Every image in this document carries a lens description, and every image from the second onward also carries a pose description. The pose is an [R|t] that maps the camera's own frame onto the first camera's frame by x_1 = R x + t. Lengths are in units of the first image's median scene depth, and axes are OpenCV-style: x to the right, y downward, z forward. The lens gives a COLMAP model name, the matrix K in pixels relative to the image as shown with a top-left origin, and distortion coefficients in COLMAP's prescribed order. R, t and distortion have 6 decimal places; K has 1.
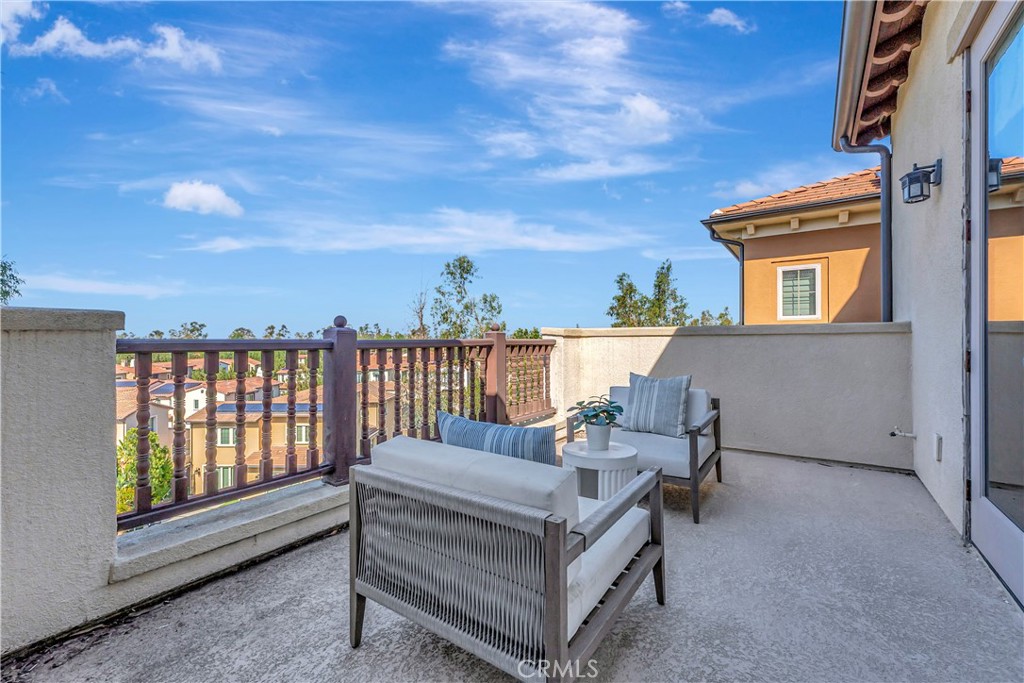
lens RADIAL K [[437.1, 0, 512.8], [0, 437.1, 336.1], [0, 0, 1]] dist [0.014507, -0.000012]
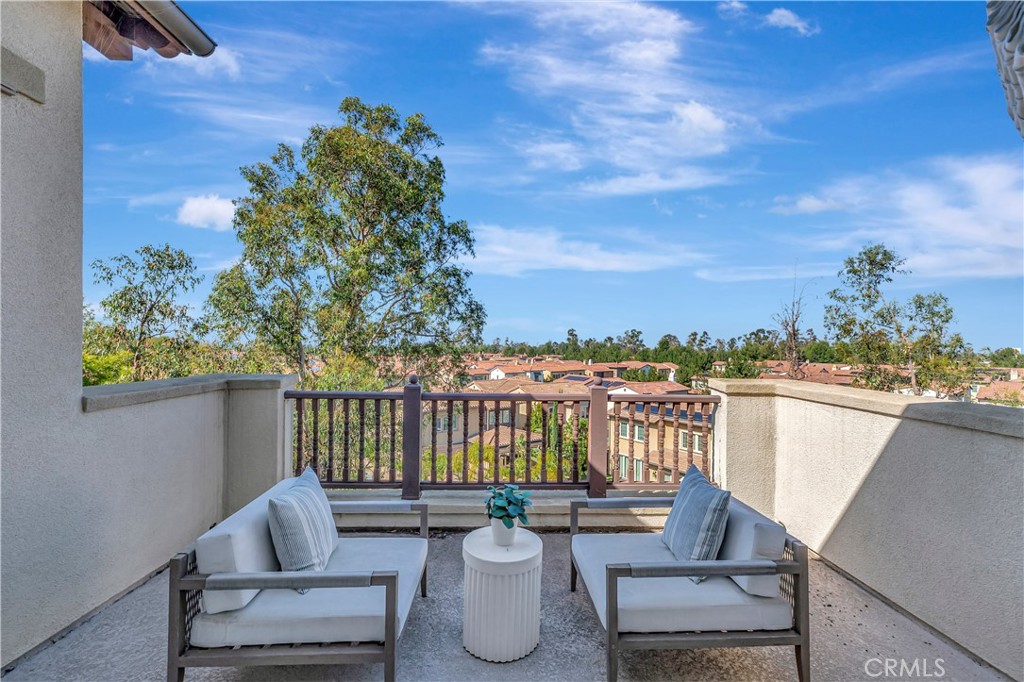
lens RADIAL K [[441.2, 0, 512.0], [0, 441.2, 341.0], [0, 0, 1]] dist [0.021130, 0.000031]
pose [[0.607774, 0.010606, -0.794039, 0.115380], [-0.010025, 0.999934, 0.005683, -0.021133], [0.794047, 0.004506, 0.607840, 0.054177]]
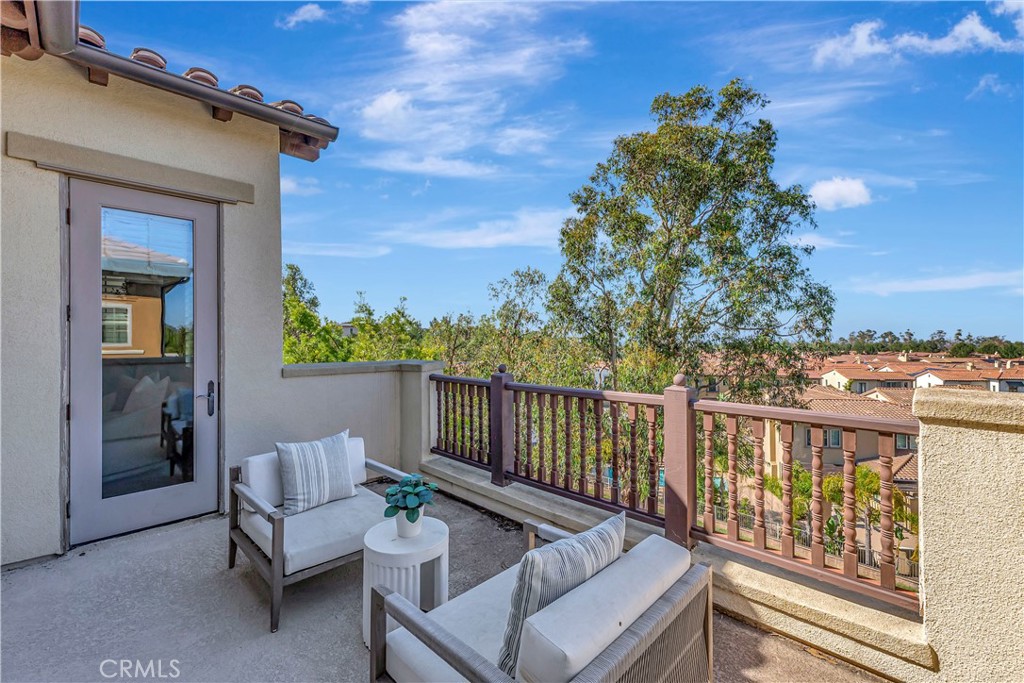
lens RADIAL K [[437.1, 0, 512.8], [0, 437.1, 336.1], [0, 0, 1]] dist [0.014507, -0.000012]
pose [[-0.167092, -0.000690, -0.985941, 0.127522], [0.012879, 0.999913, -0.002882, -0.017099], [0.985857, -0.013180, -0.167069, 0.167074]]
